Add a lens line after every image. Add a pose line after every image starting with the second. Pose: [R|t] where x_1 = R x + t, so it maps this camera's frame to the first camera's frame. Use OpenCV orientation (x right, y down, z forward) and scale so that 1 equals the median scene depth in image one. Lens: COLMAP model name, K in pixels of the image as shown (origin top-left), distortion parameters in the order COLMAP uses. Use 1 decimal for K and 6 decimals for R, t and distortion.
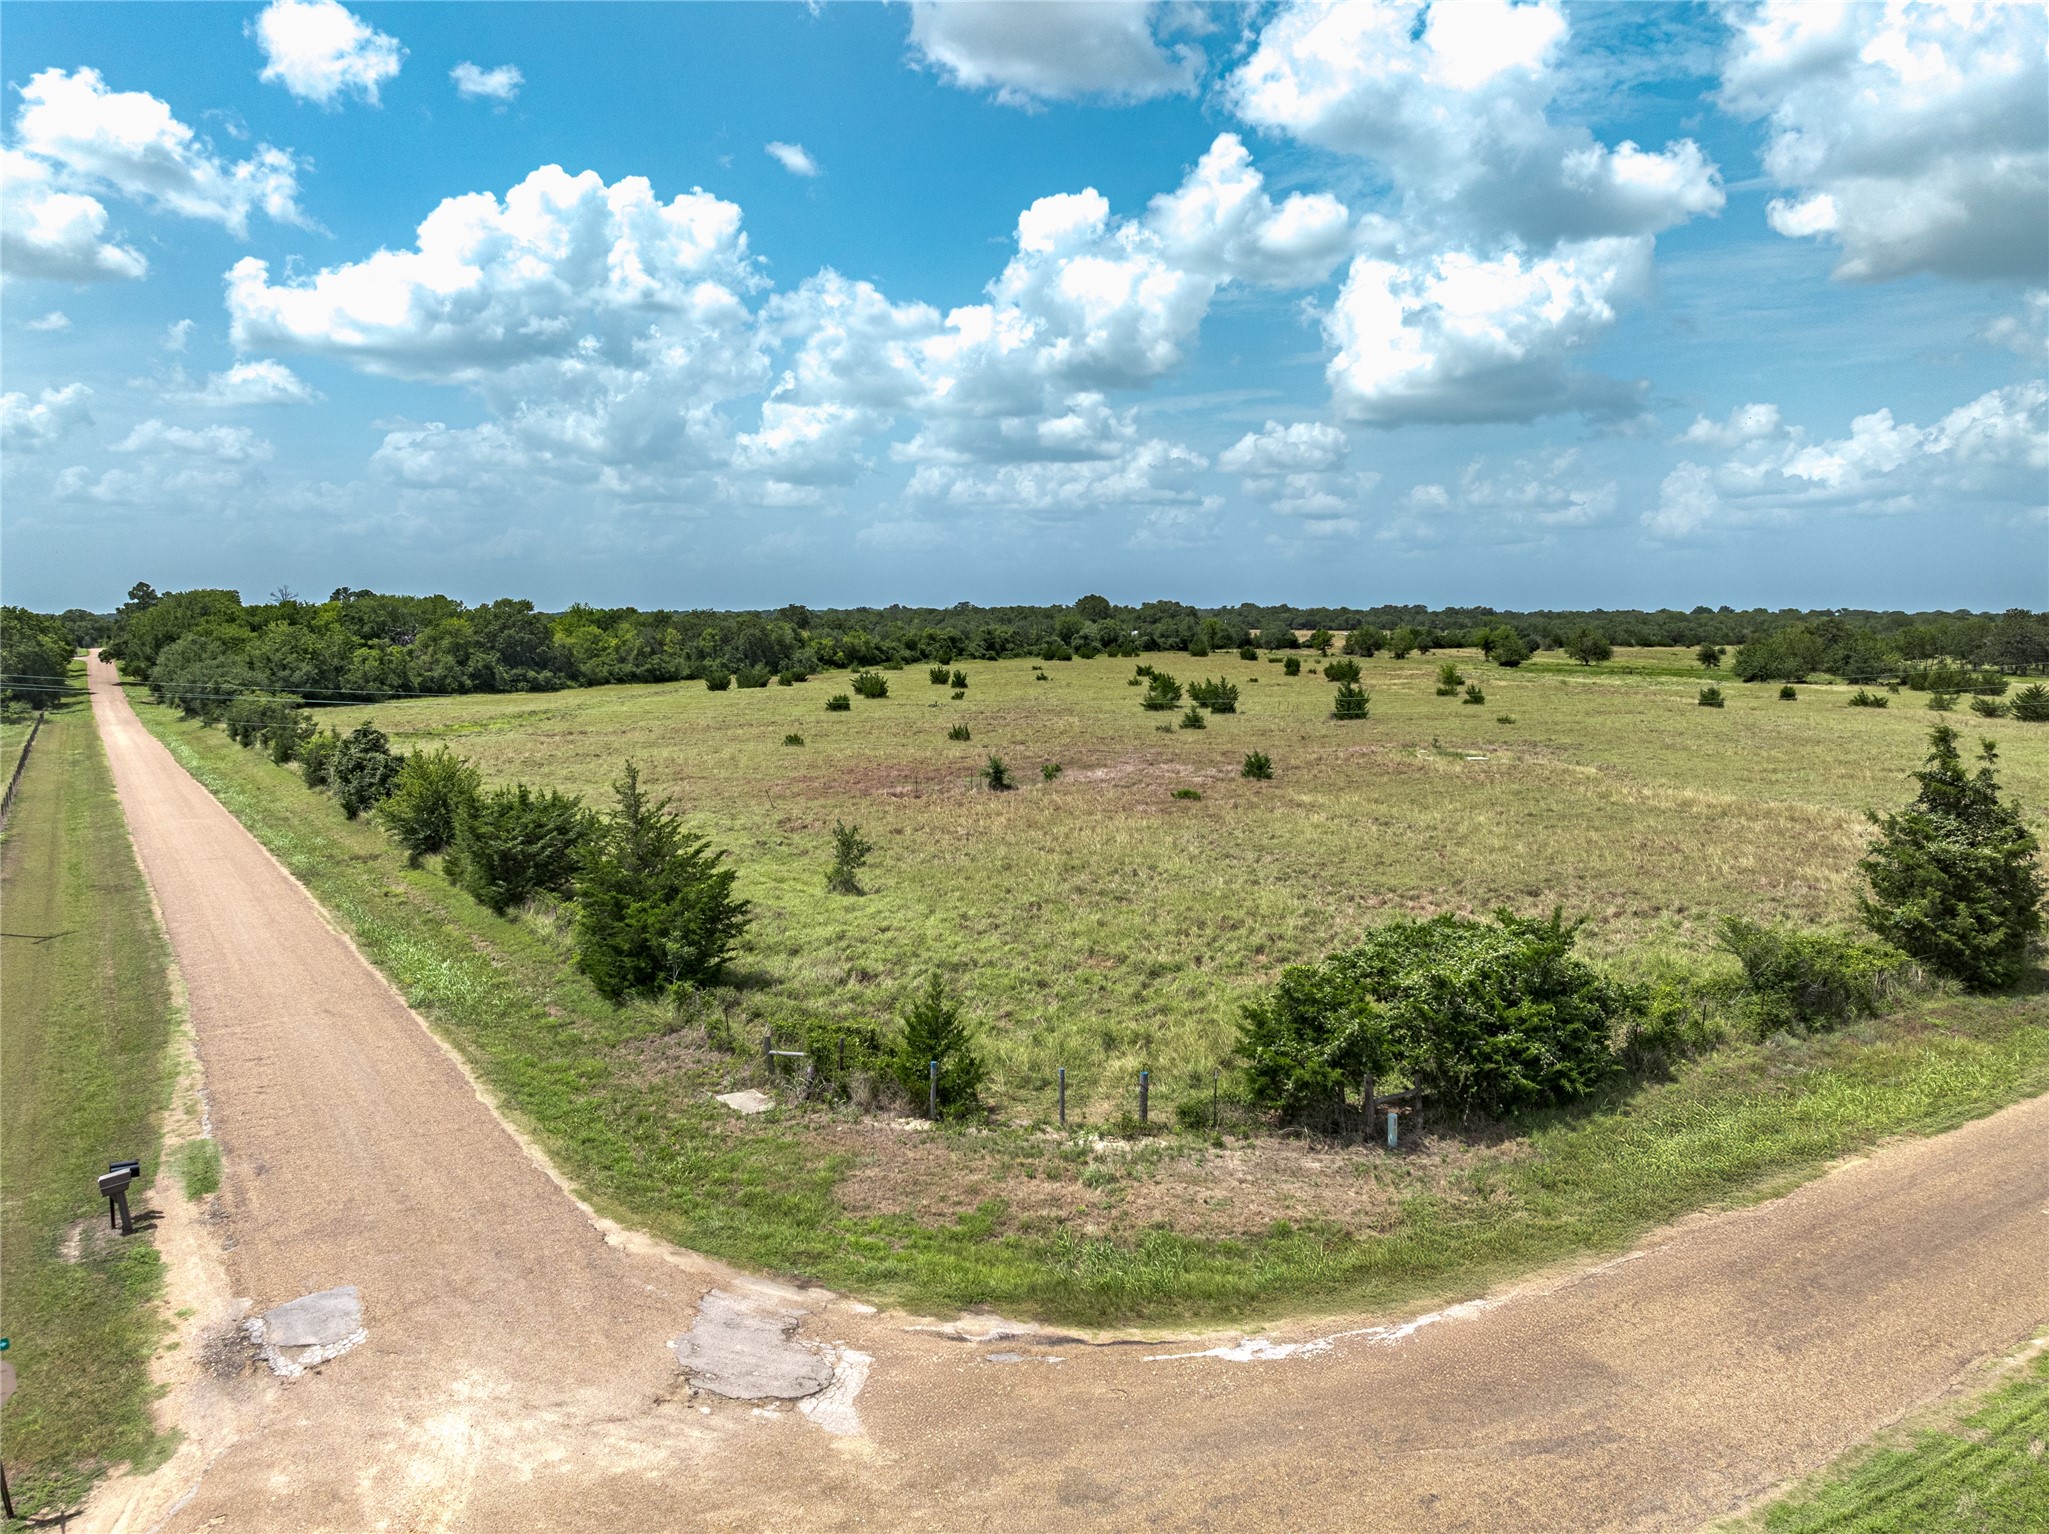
lens RADIAL K [[1415.6, 0, 1024.5], [0, 1415.6, 767.0], [0, 0, 1]] dist [-0.026529, 0.035630]
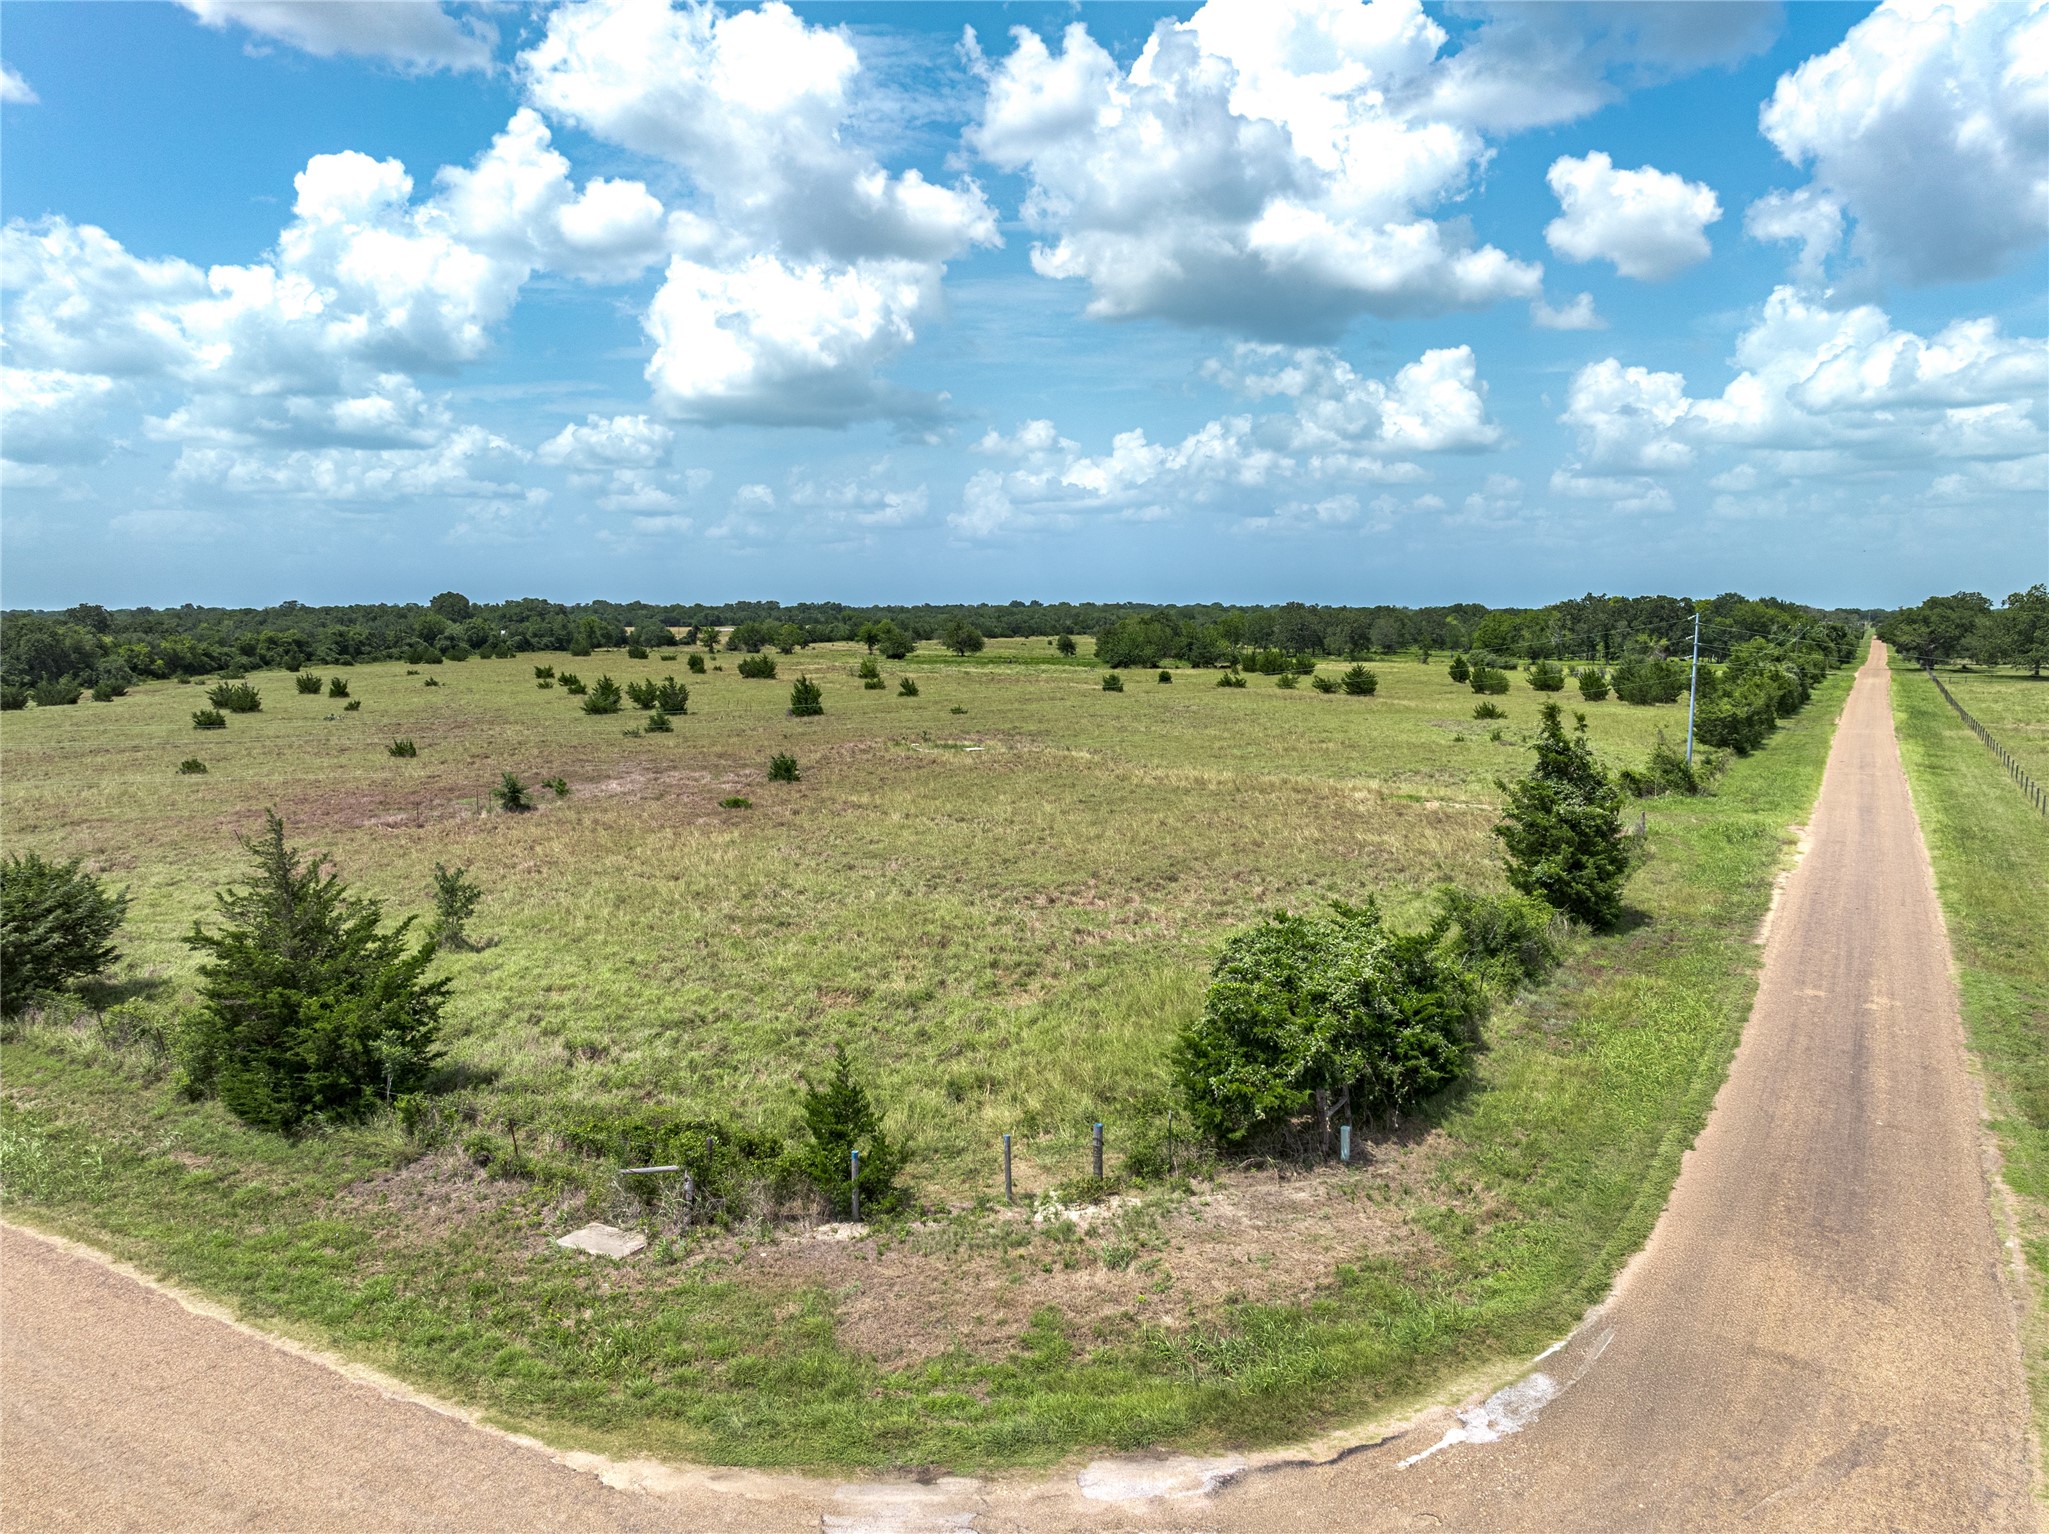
lens RADIAL K [[1415.6, 0, 1024.5], [0, 1415.6, 767.0], [0, 0, 1]] dist [-0.026529, 0.035630]
pose [[0.906366, -0.053671, 0.419070, -0.158424], [0.052630, 0.998515, 0.014055, -0.011588], [-0.419202, 0.009316, 0.907845, 0.105027]]
